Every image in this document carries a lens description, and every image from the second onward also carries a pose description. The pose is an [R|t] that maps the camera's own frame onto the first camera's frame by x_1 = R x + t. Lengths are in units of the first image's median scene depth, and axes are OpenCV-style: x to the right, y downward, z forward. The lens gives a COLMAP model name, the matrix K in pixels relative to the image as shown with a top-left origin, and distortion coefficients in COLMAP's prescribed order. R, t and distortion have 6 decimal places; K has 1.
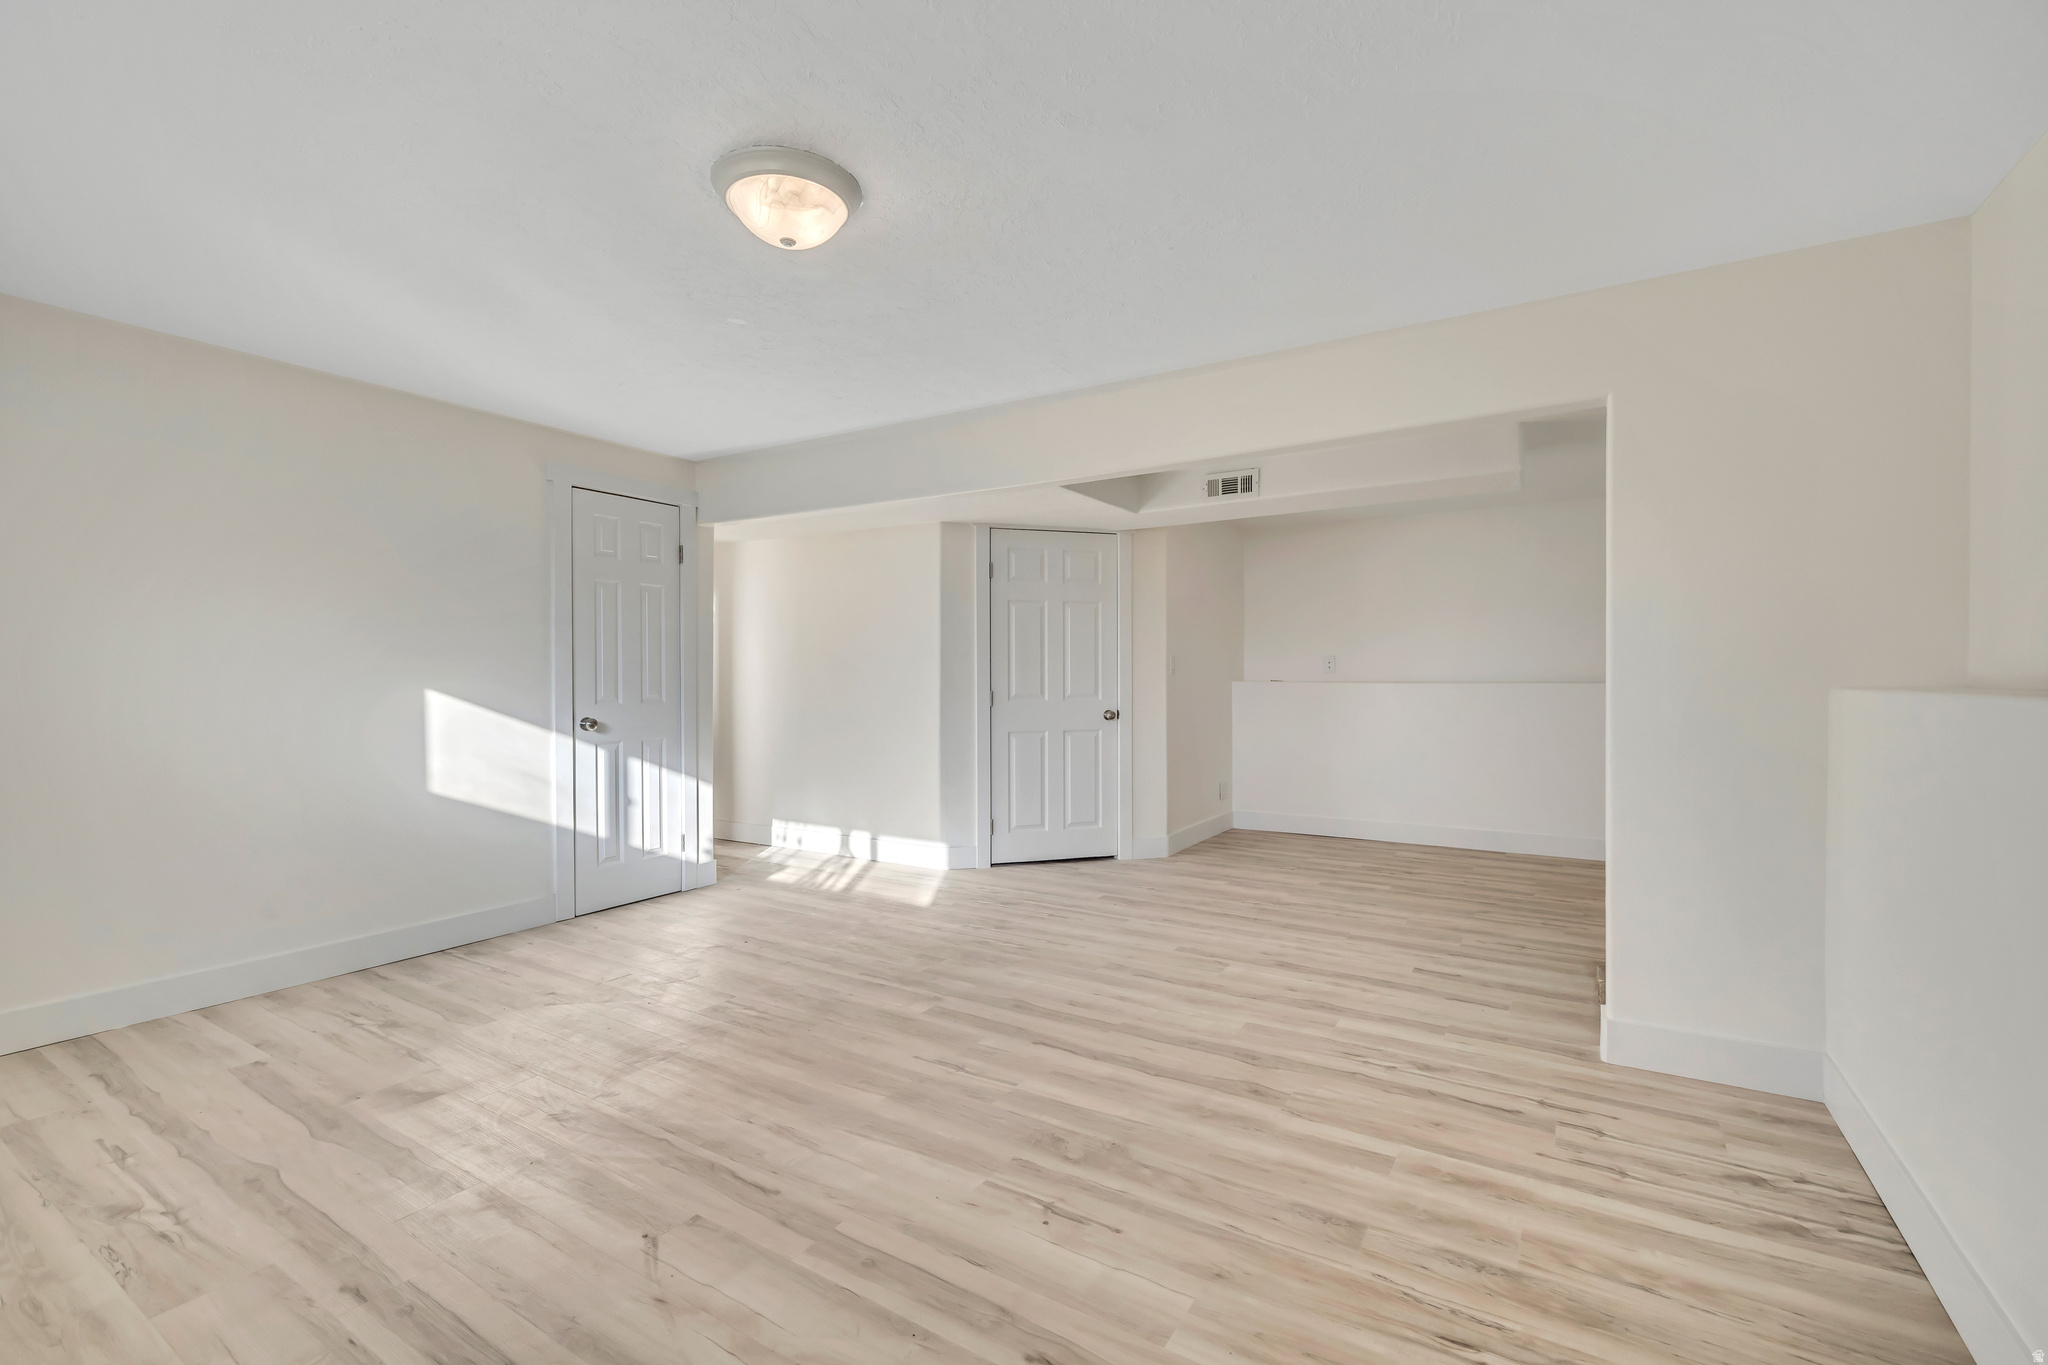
lens RADIAL K [[892.8, 0, 1019.7], [0, 892.8, 678.6], [0, 0, 1]] dist [0.000076, -0.000617]
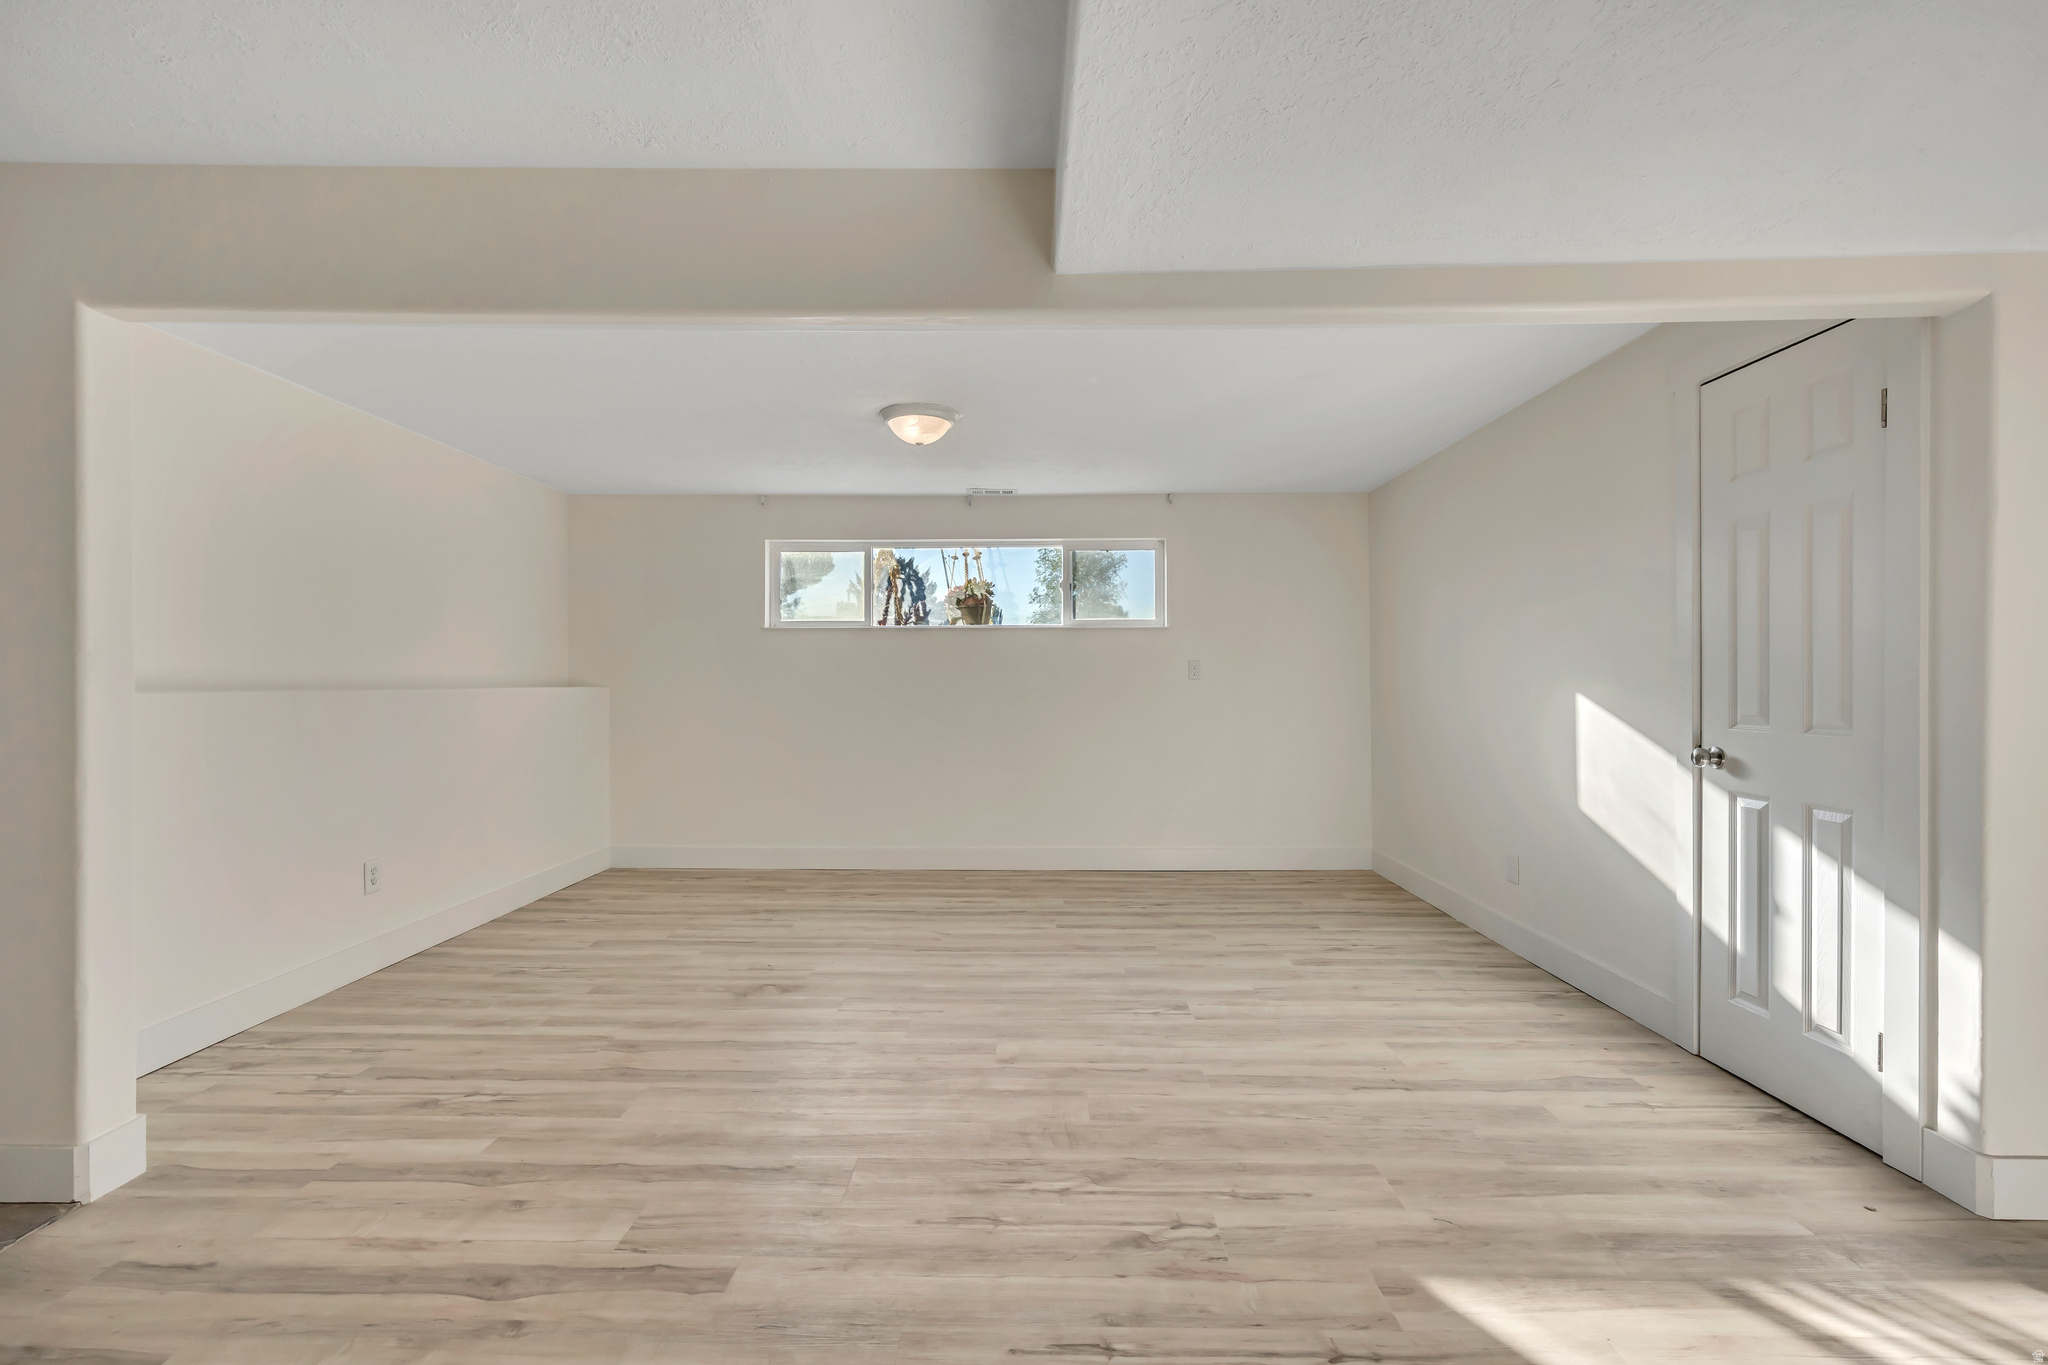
lens RADIAL K [[892.8, 0, 1019.7], [0, 892.8, 678.6], [0, 0, 1]] dist [0.000076, -0.000617]
pose [[-0.853800, 0.000026, -0.520602, 0.337545], [-0.000067, 1.000000, 0.000160, -0.004473], [0.520602, 0.000171, -0.853800, 1.728750]]
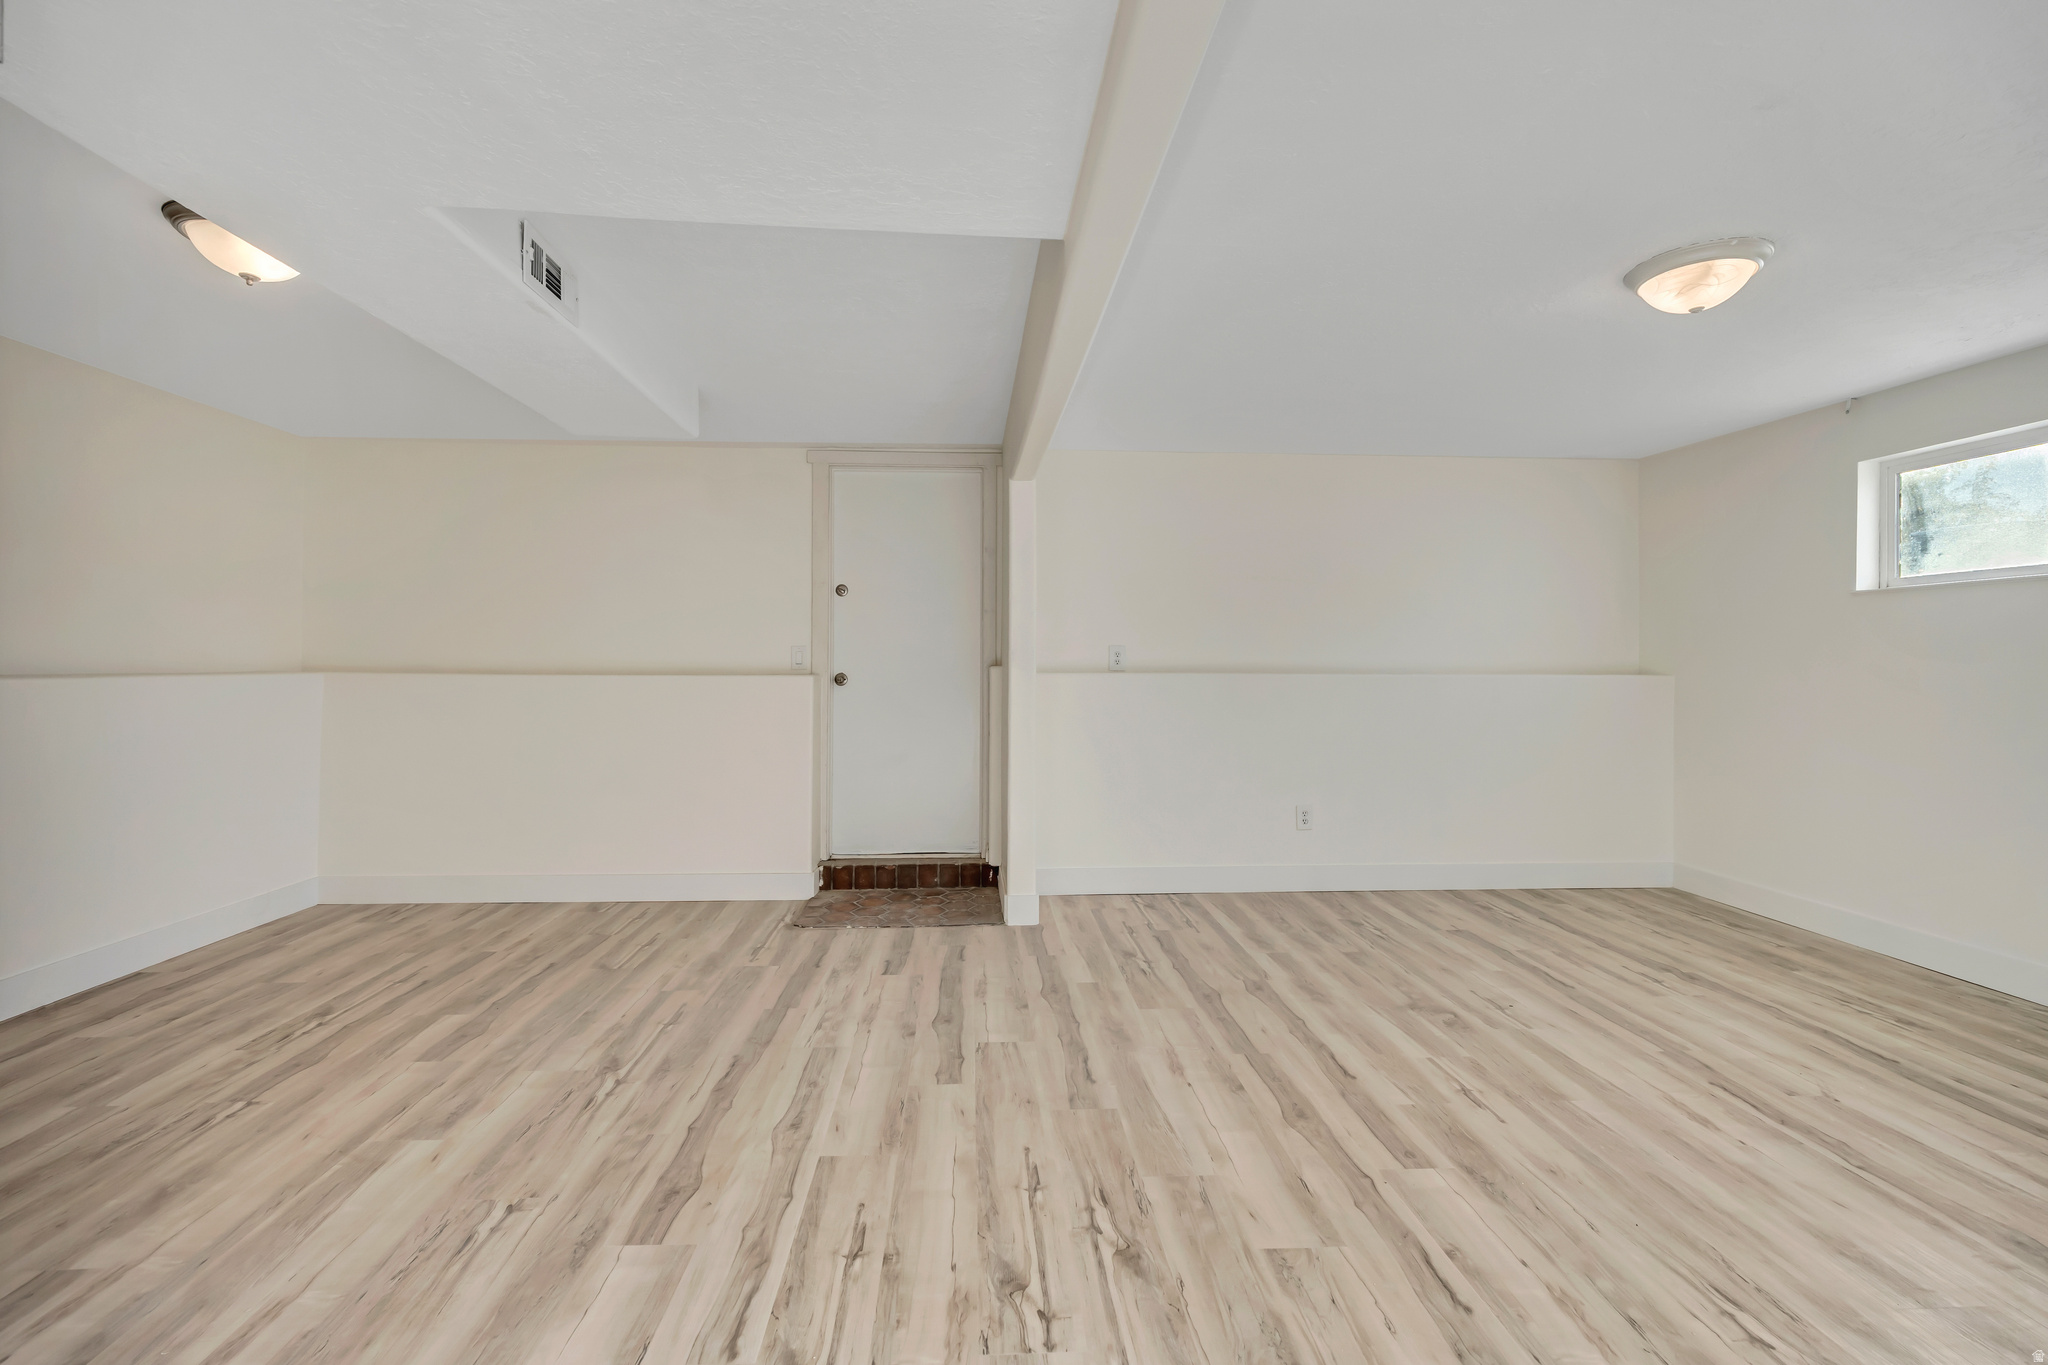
lens RADIAL K [[892.8, 0, 1019.7], [0, 892.8, 678.6], [0, 0, 1]] dist [0.000076, -0.000617]
pose [[-0.582335, -0.012388, 0.812855, -0.449413], [-0.000862, 0.999893, 0.014621, -0.003985], [-0.812949, 0.007814, -0.582283, 1.576489]]
